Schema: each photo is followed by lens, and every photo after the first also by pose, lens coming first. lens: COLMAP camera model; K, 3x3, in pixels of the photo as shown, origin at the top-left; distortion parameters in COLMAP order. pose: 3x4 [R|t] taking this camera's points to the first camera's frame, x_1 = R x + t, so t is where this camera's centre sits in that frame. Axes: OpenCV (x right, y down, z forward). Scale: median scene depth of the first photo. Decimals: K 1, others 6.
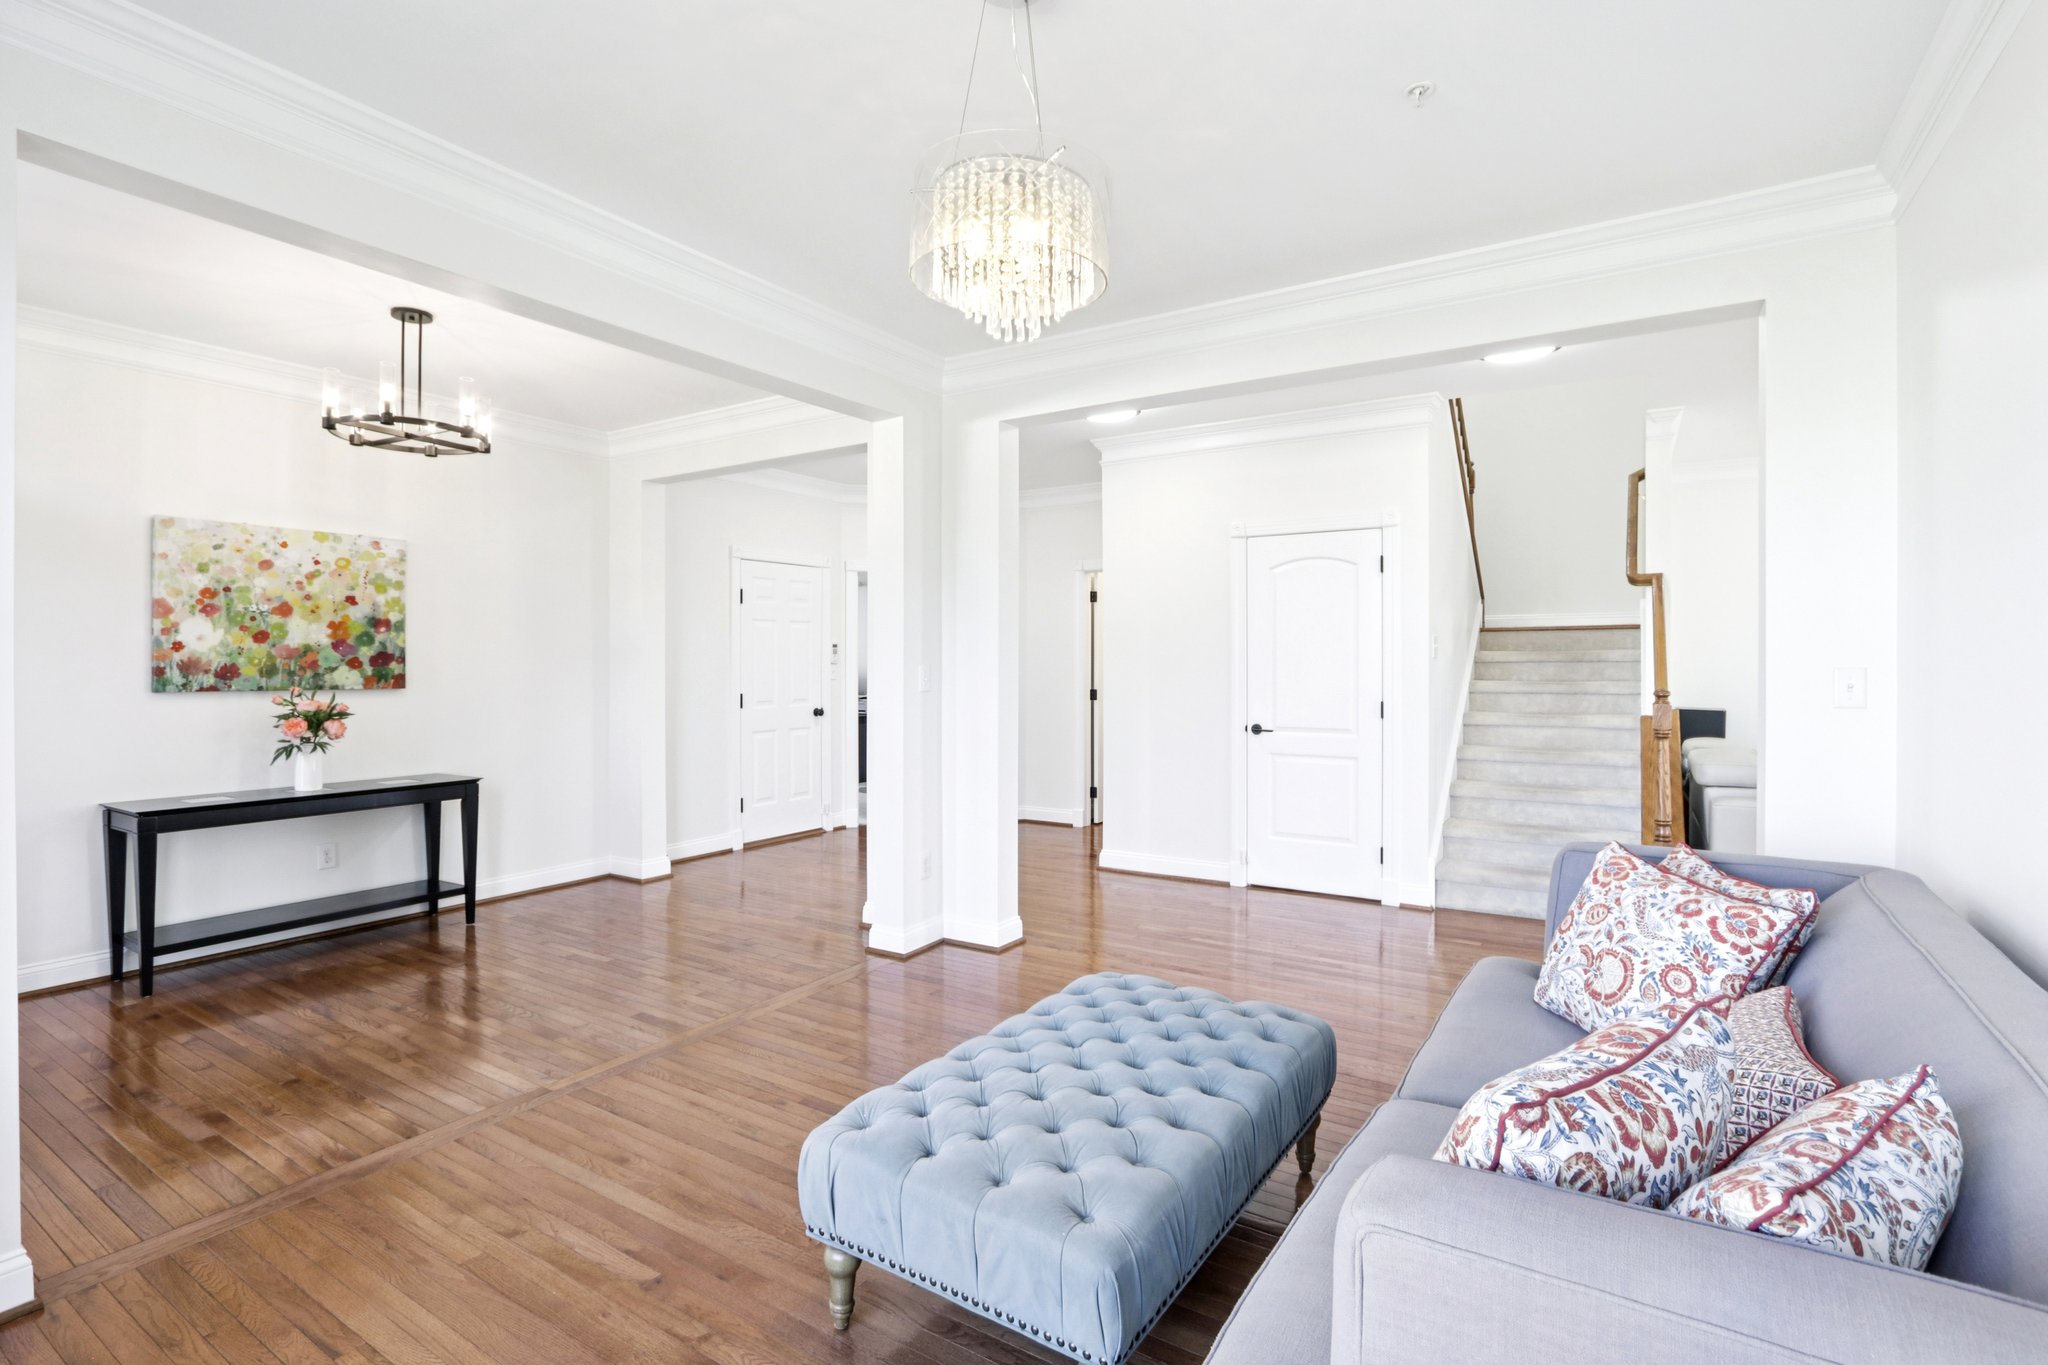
lens RADIAL K [[950.5, 0, 1019.3], [0, 950.5, 667.0], [0, 0, 1]] dist [-0.017267, 0.002968]
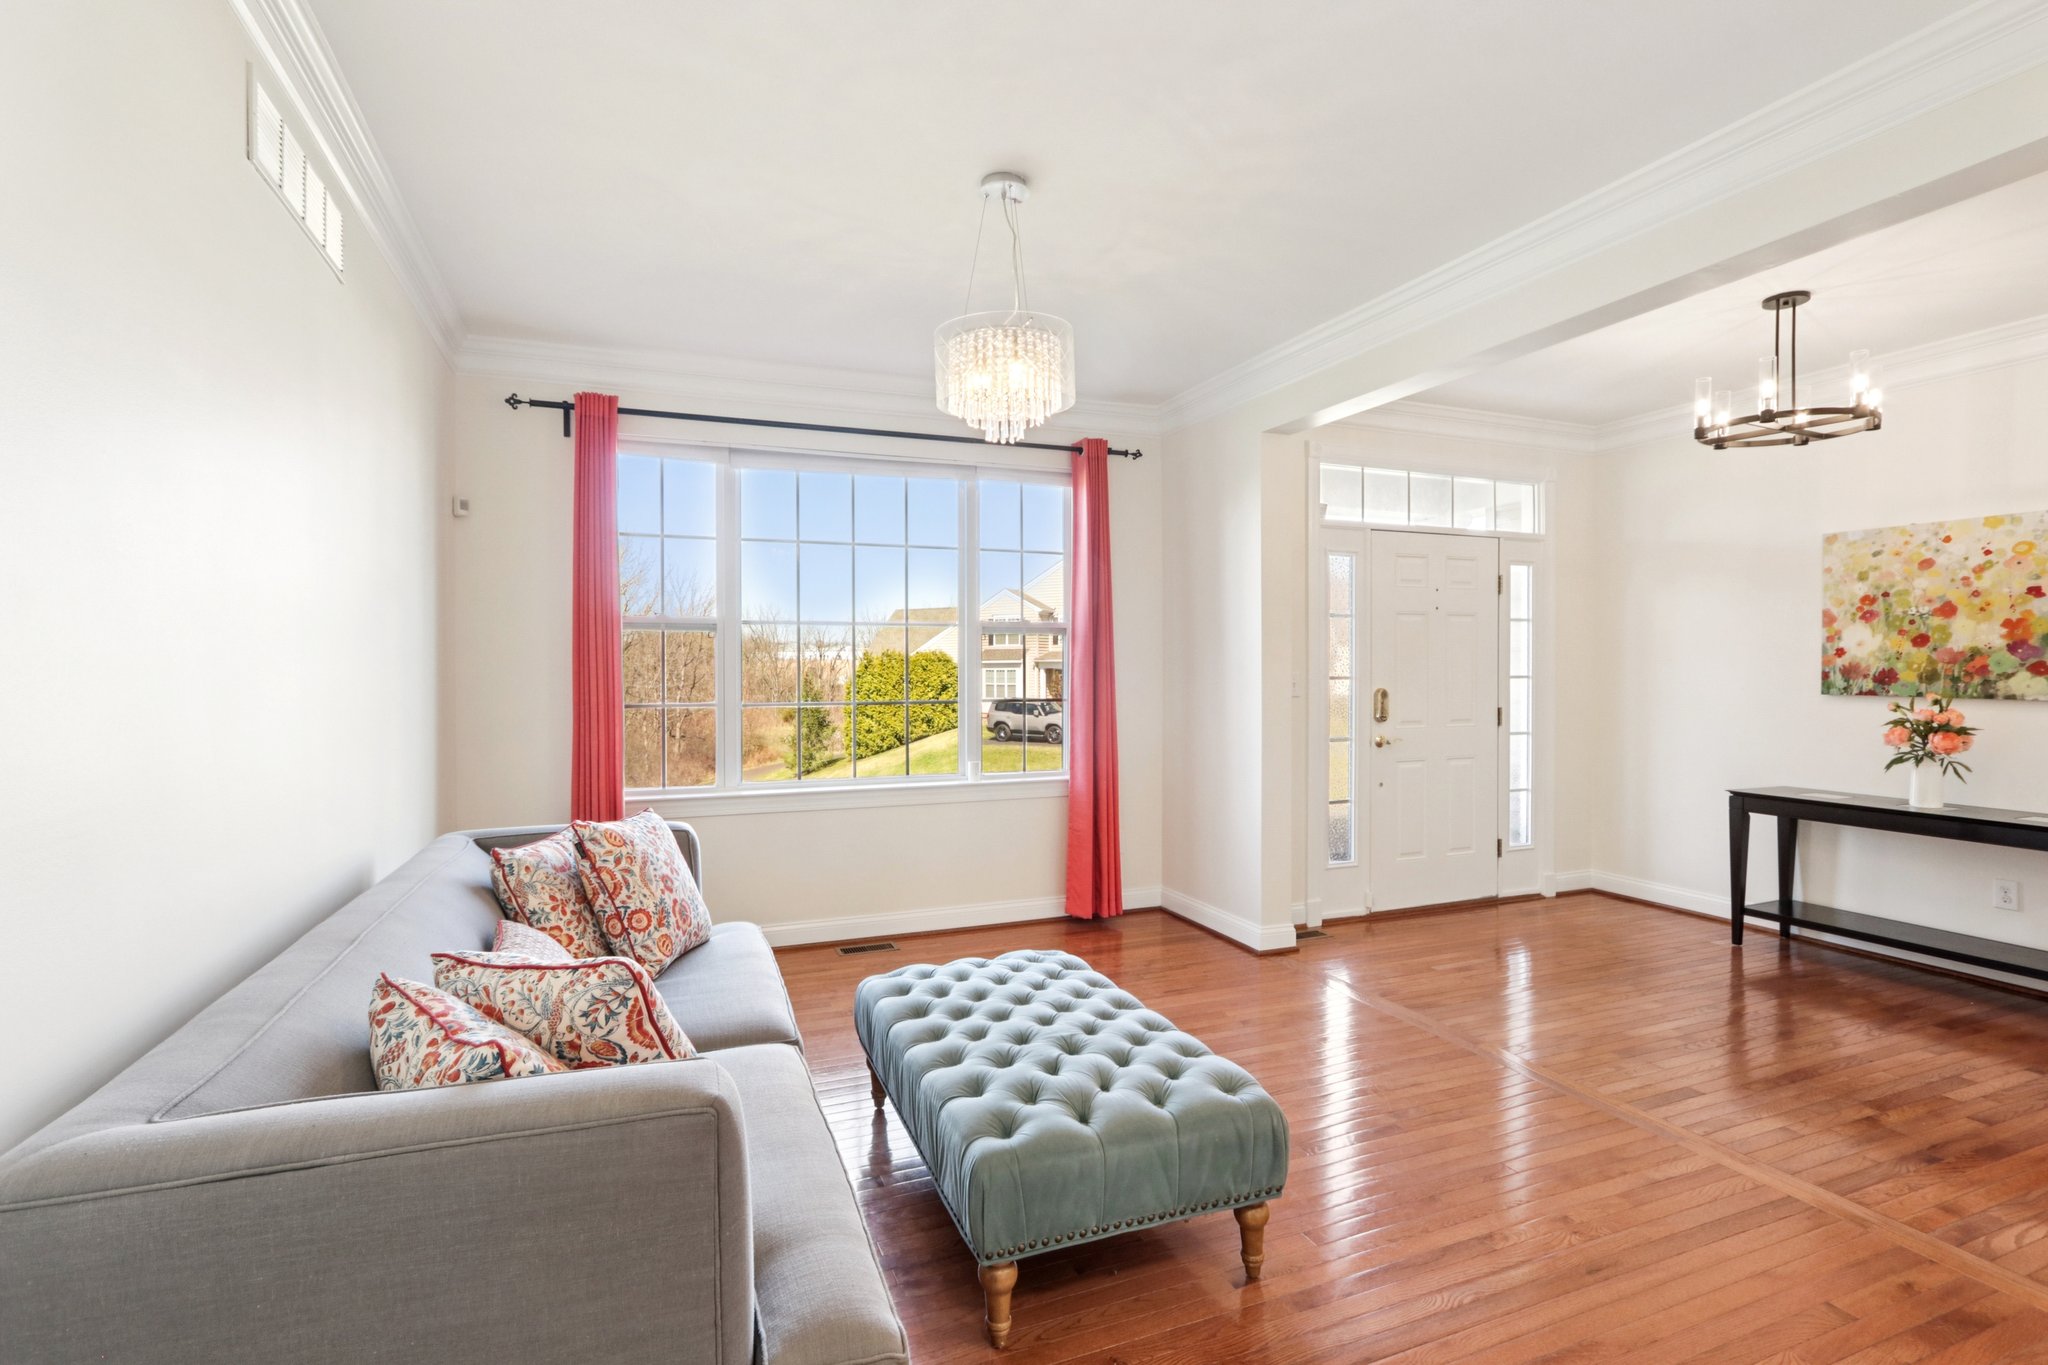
lens RADIAL K [[950.5, 0, 1010.5], [0, 950.5, 676.5], [0, 0, 1]] dist [-0.017267, 0.002968]
pose [[-0.579211, 0.007586, -0.815142, 0.511557], [-0.005384, 0.999899, 0.013131, -0.003200], [0.815160, 0.011995, -0.579112, 0.813549]]
